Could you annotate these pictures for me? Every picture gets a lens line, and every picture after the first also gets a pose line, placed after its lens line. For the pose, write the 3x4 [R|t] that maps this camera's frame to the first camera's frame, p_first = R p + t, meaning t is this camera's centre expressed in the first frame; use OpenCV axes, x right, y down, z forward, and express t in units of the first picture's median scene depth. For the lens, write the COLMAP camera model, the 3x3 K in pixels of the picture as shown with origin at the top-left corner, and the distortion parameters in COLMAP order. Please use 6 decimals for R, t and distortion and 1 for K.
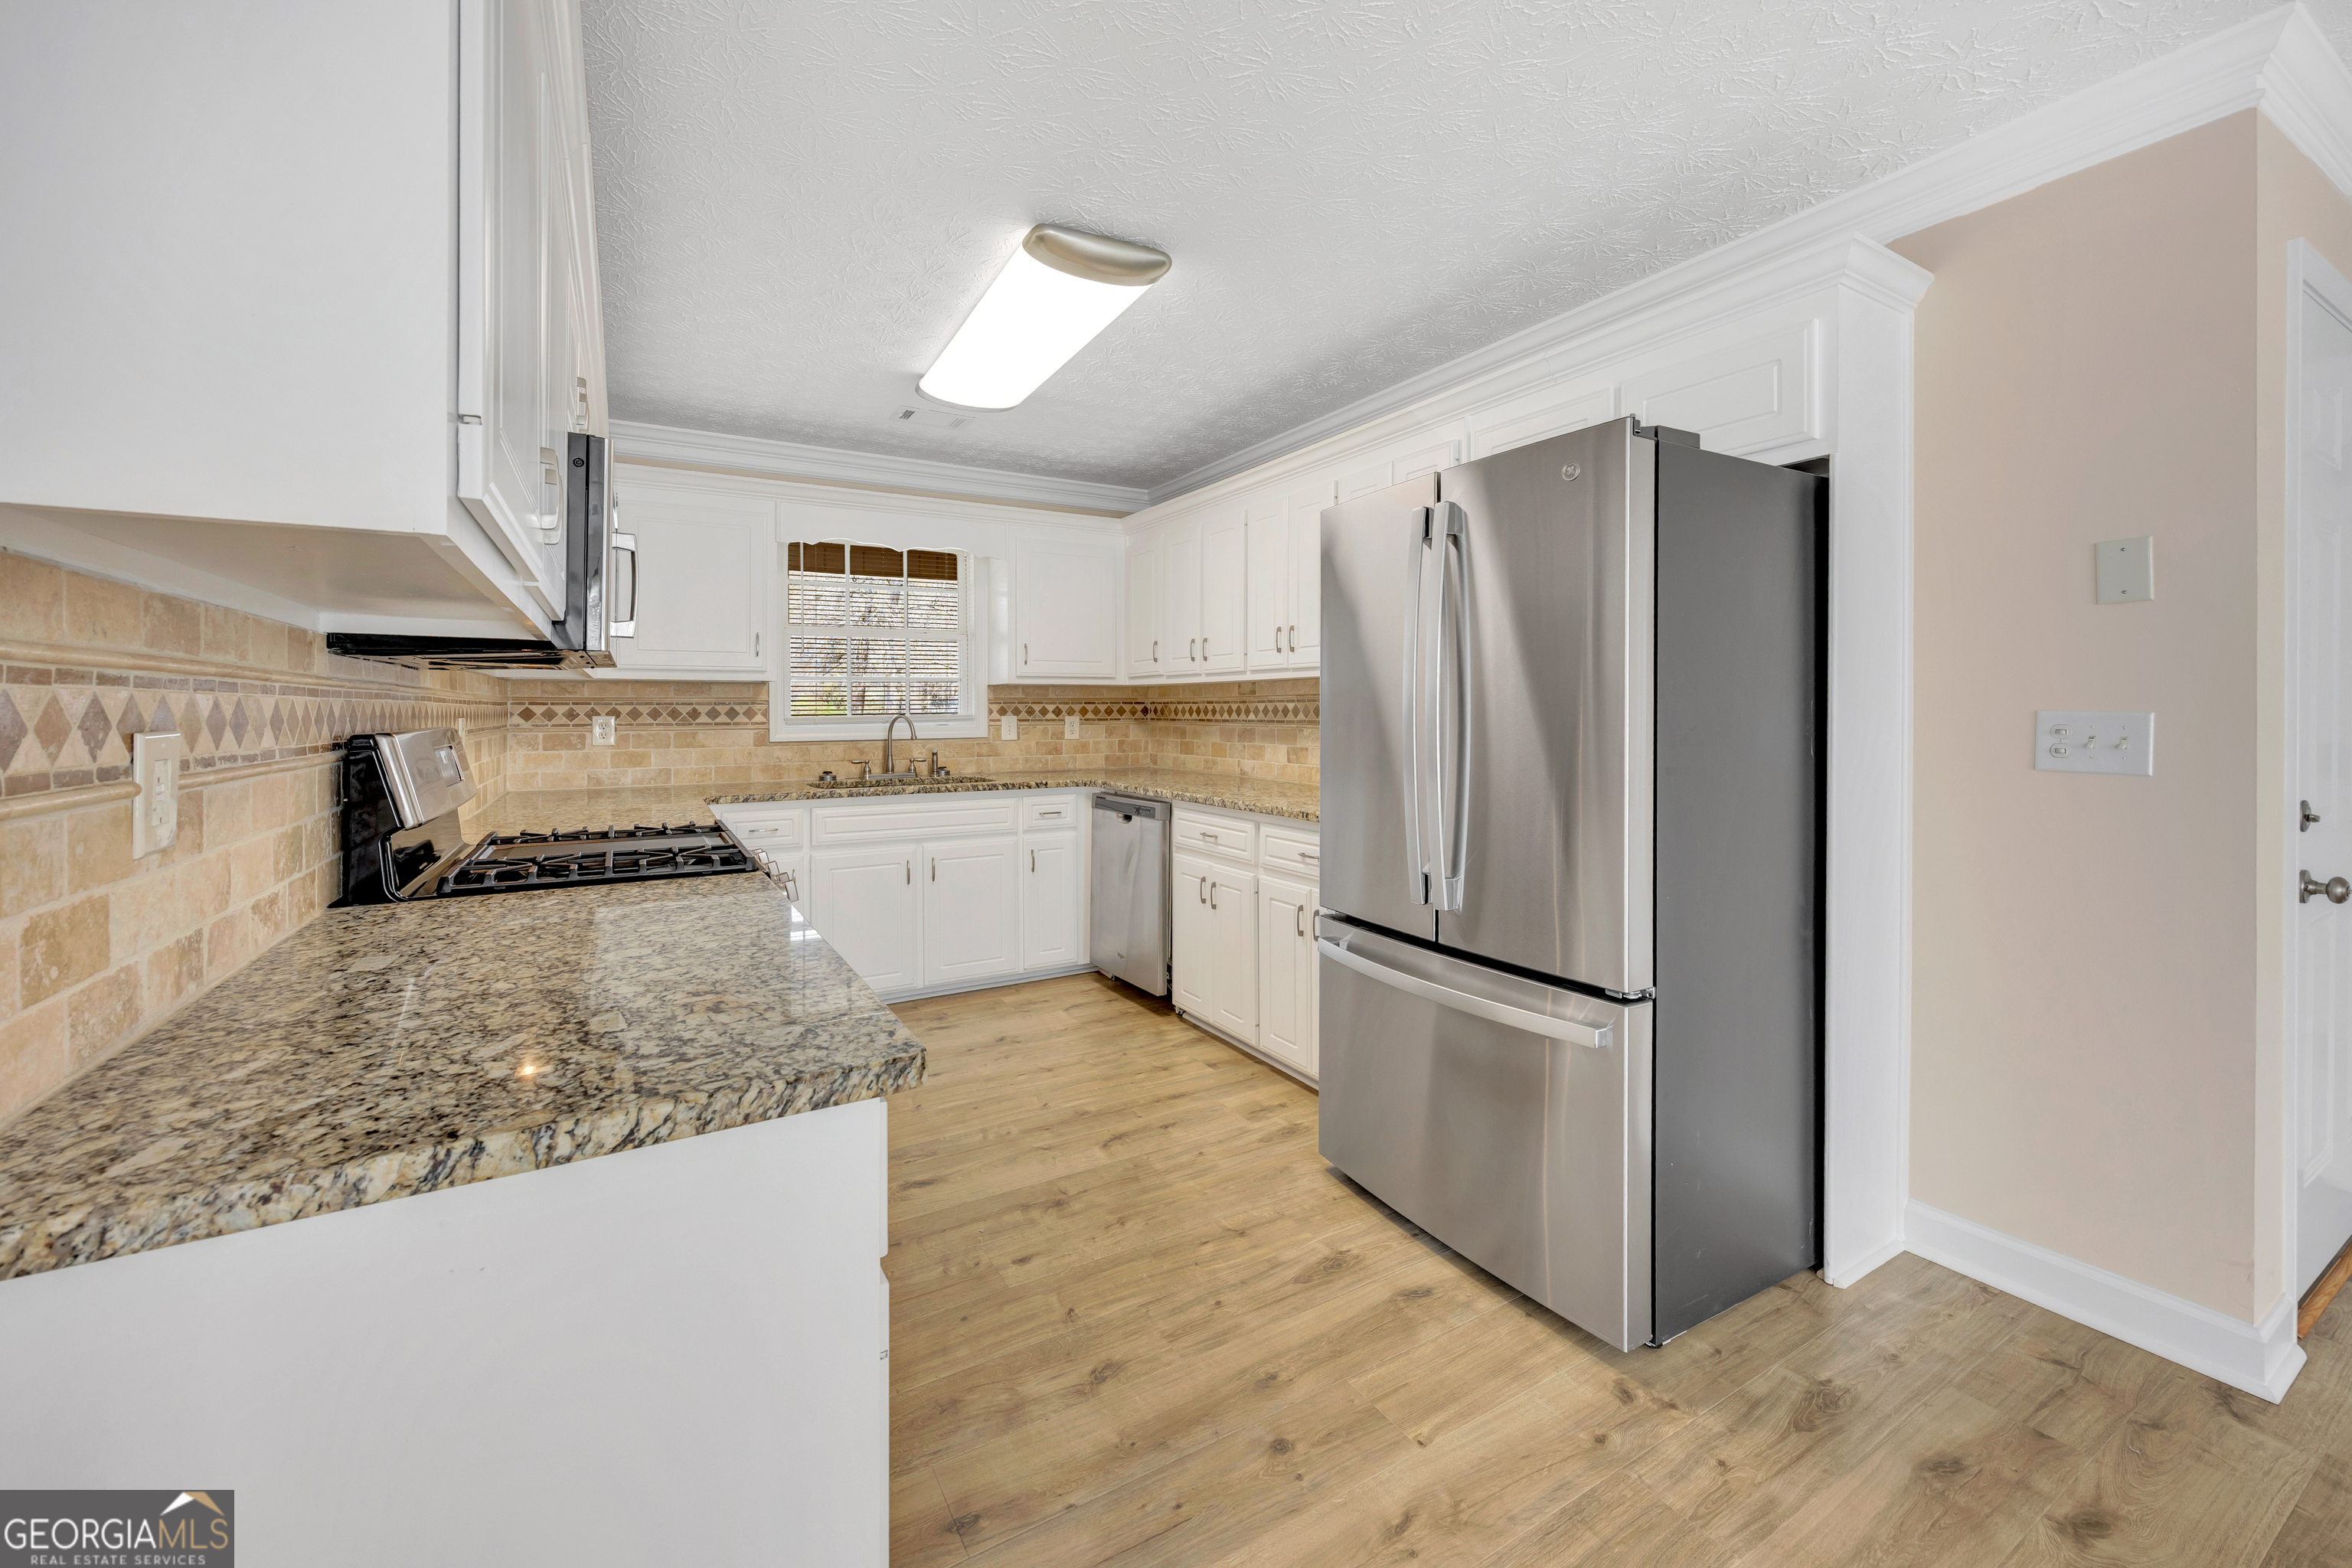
lens RADIAL K [[925.3, 0, 1242.7], [0, 925.3, 698.2], [0, 0, 1]] dist [-0.002599, 0.000335]
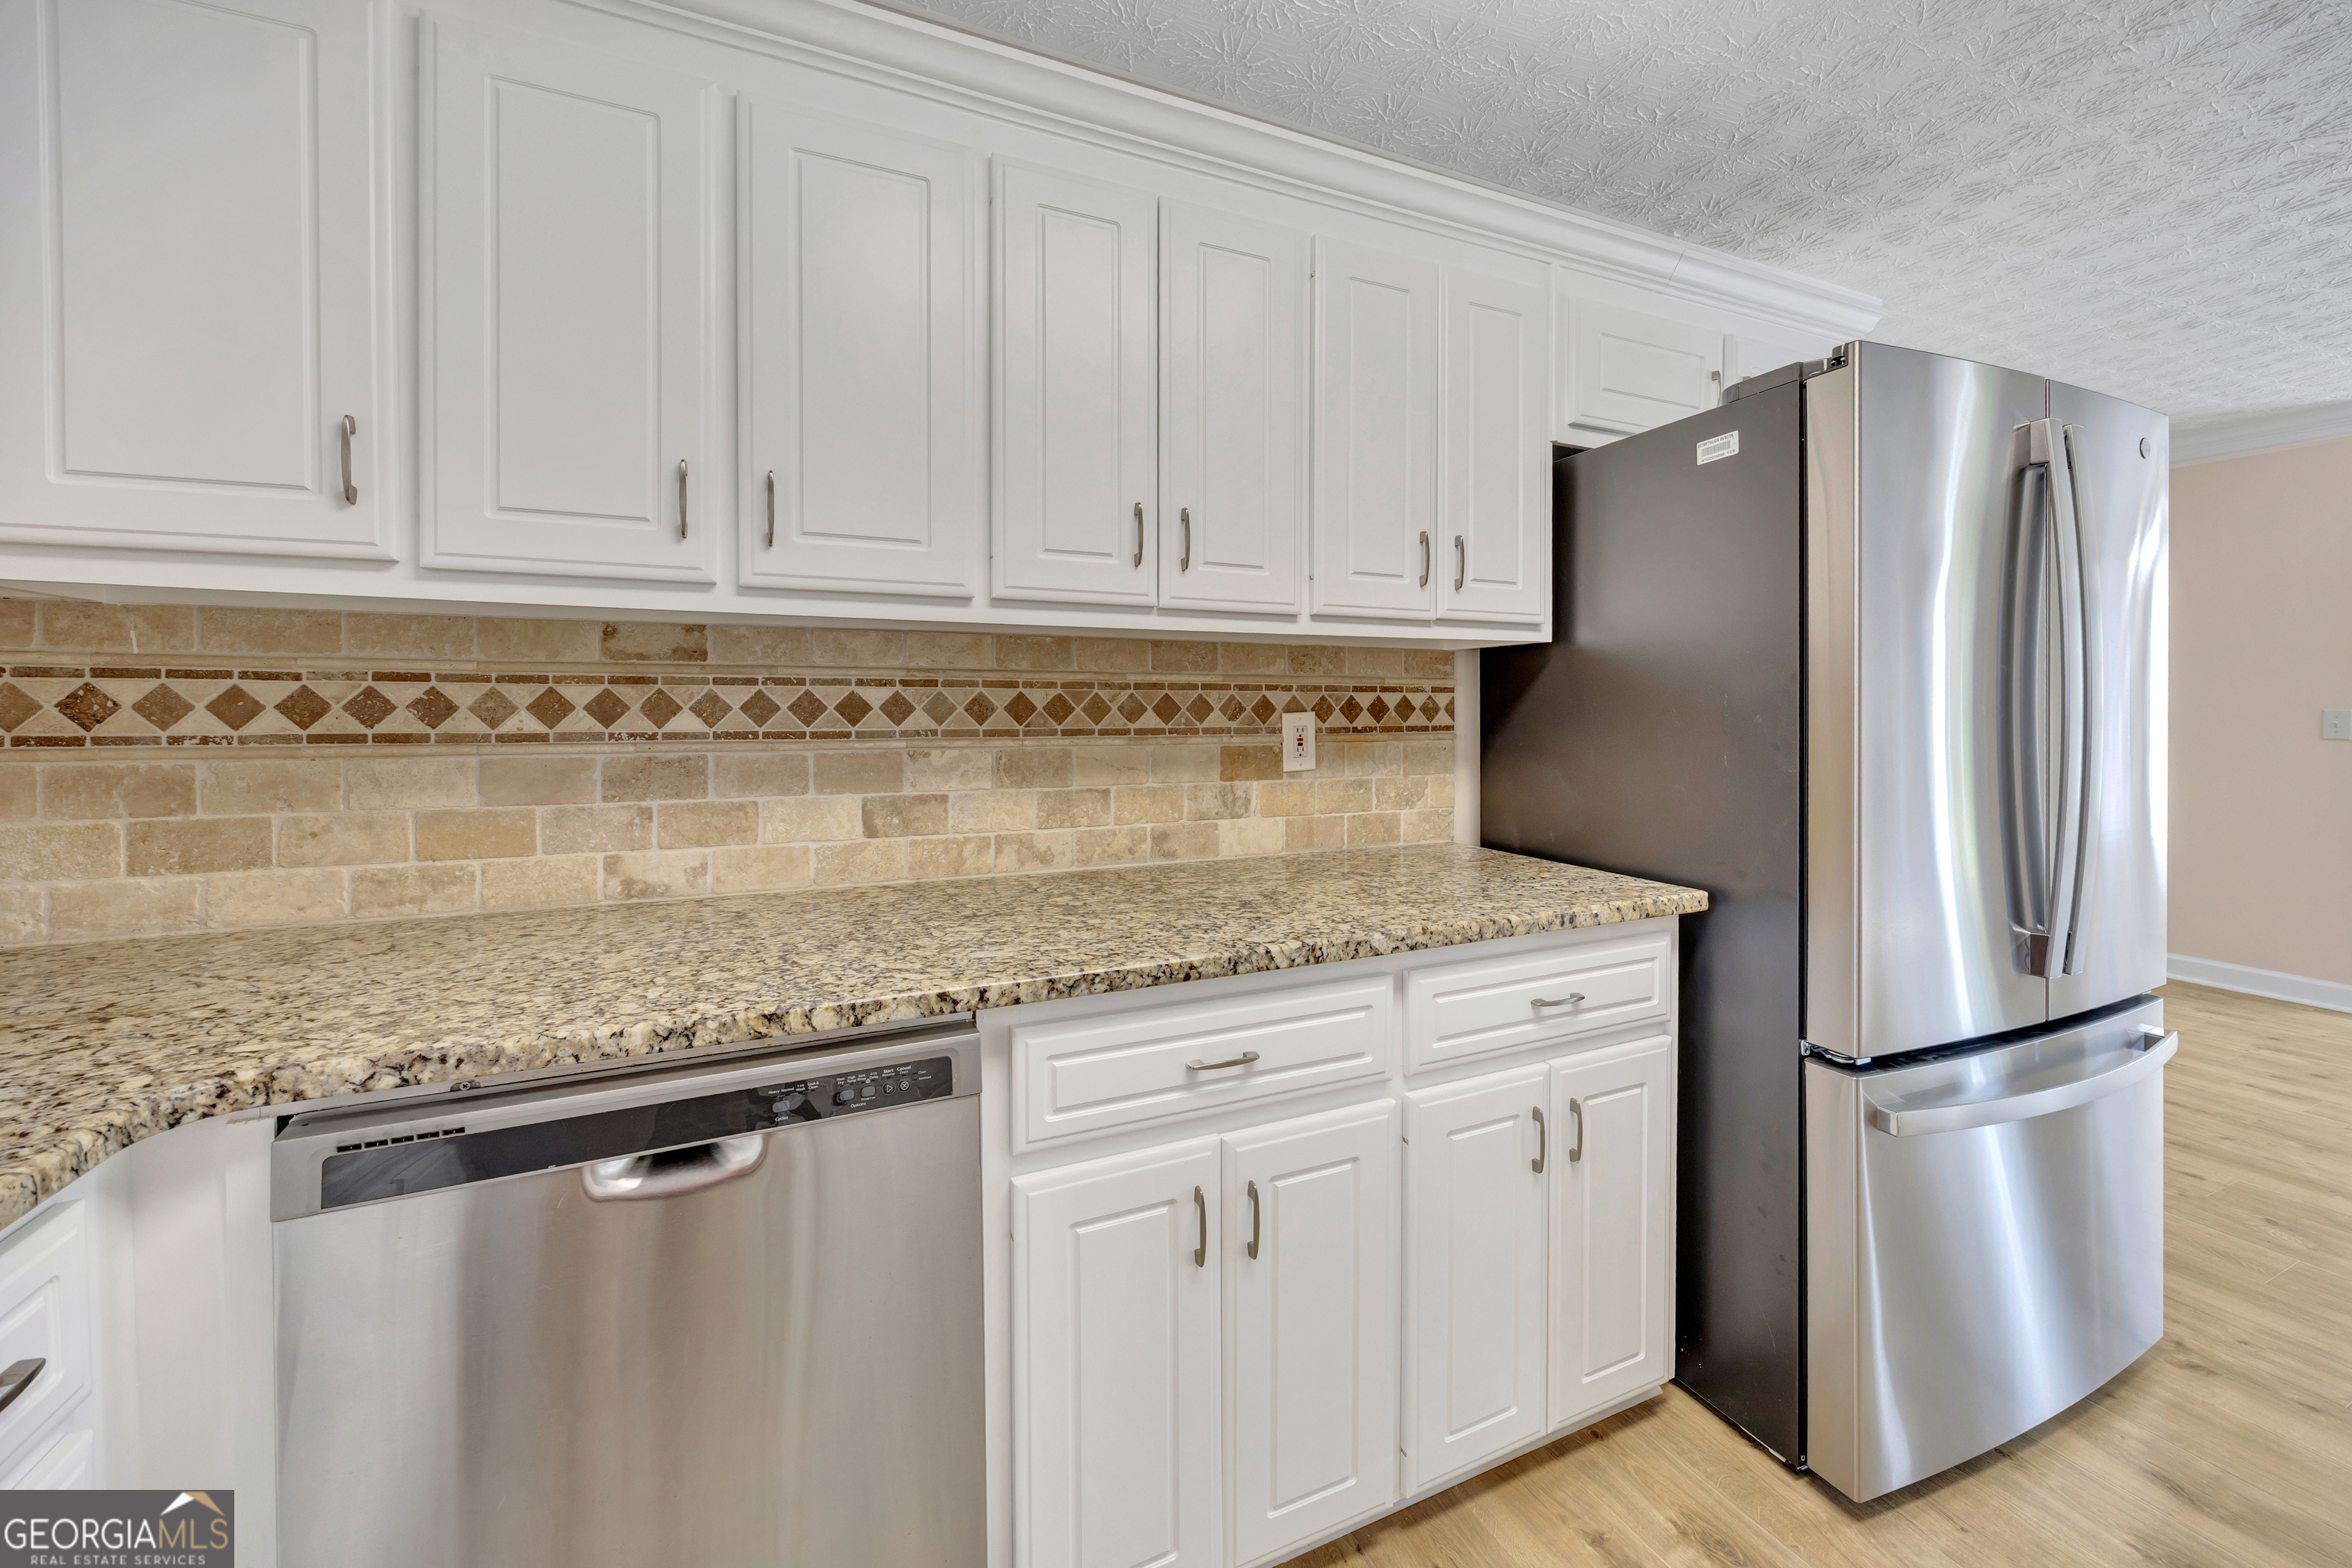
lens RADIAL K [[925.3, 0, 1227.2], [0, 925.3, 714.7], [0, 0, 1]] dist [-0.002599, 0.000335]
pose [[0.153931, -0.001030, 0.988081, -0.295675], [-0.014587, 0.999888, 0.003315, 0.012431], [-0.987974, -0.014923, 0.153899, 0.734370]]
